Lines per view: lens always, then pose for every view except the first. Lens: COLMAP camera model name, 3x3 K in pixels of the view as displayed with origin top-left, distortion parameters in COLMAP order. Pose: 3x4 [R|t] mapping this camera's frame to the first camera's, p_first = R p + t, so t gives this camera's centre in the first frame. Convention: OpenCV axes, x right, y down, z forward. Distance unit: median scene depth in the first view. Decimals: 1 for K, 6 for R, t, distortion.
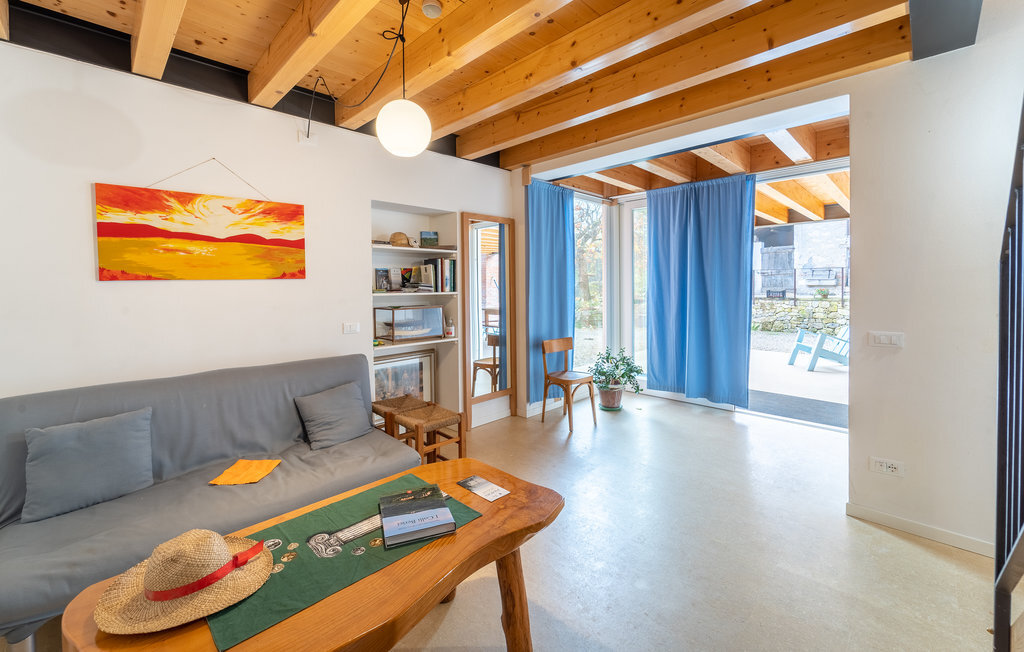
lens RADIAL K [[418.8, 0, 513.4], [0, 418.8, 299.9], [0, 0, 1]] dist [0.000675, 0.000141]
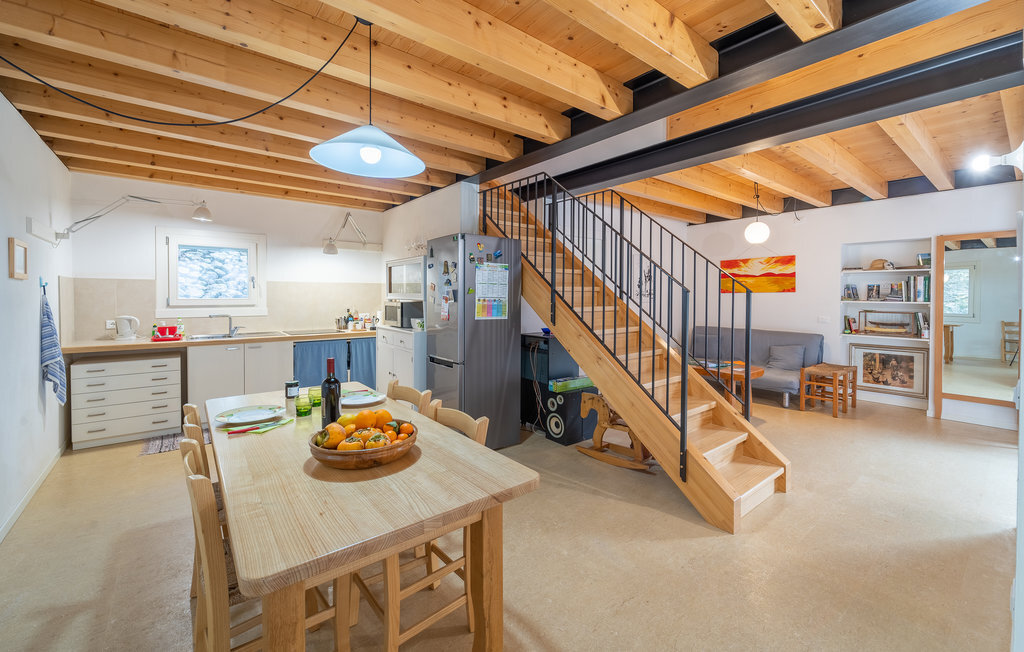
lens RADIAL K [[418.8, 0, 513.4], [0, 418.8, 299.9], [0, 0, 1]] dist [0.000675, 0.000141]
pose [[-0.113099, 0.023528, -0.993305, 1.624473], [-0.038763, 0.998854, 0.028073, -0.017396], [0.992827, 0.041679, -0.112057, -0.102105]]
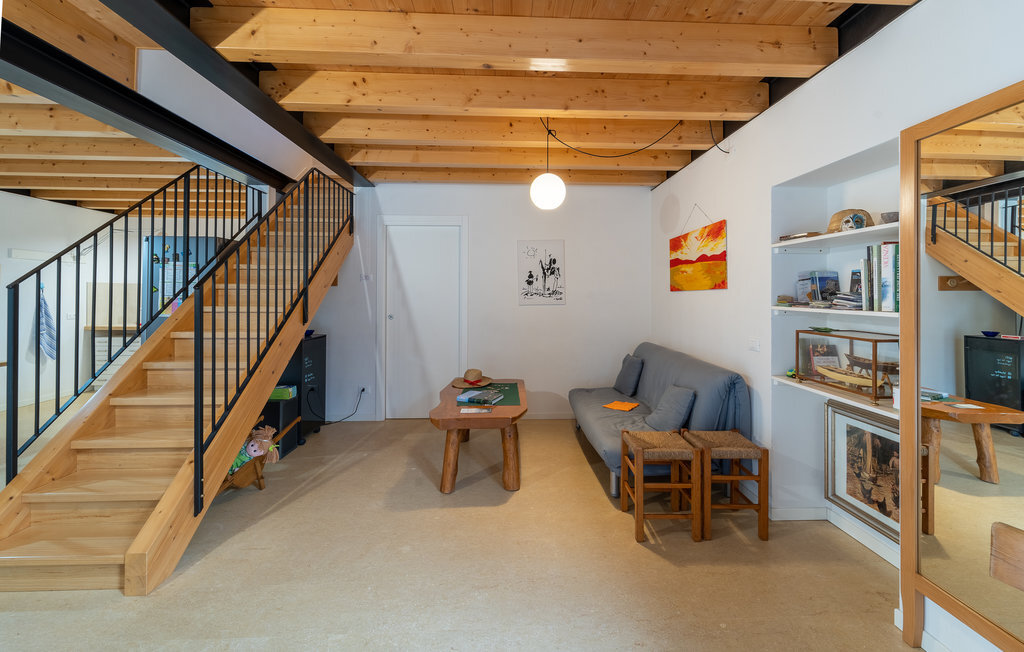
lens RADIAL K [[418.8, 0, 513.4], [0, 418.8, 299.9], [0, 0, 1]] dist [0.000675, 0.000141]
pose [[-0.689600, 0.018033, -0.723966, 0.629978], [-0.022103, 0.998700, 0.045931, -0.059305], [0.723854, 0.047676, -0.688304, 1.338101]]
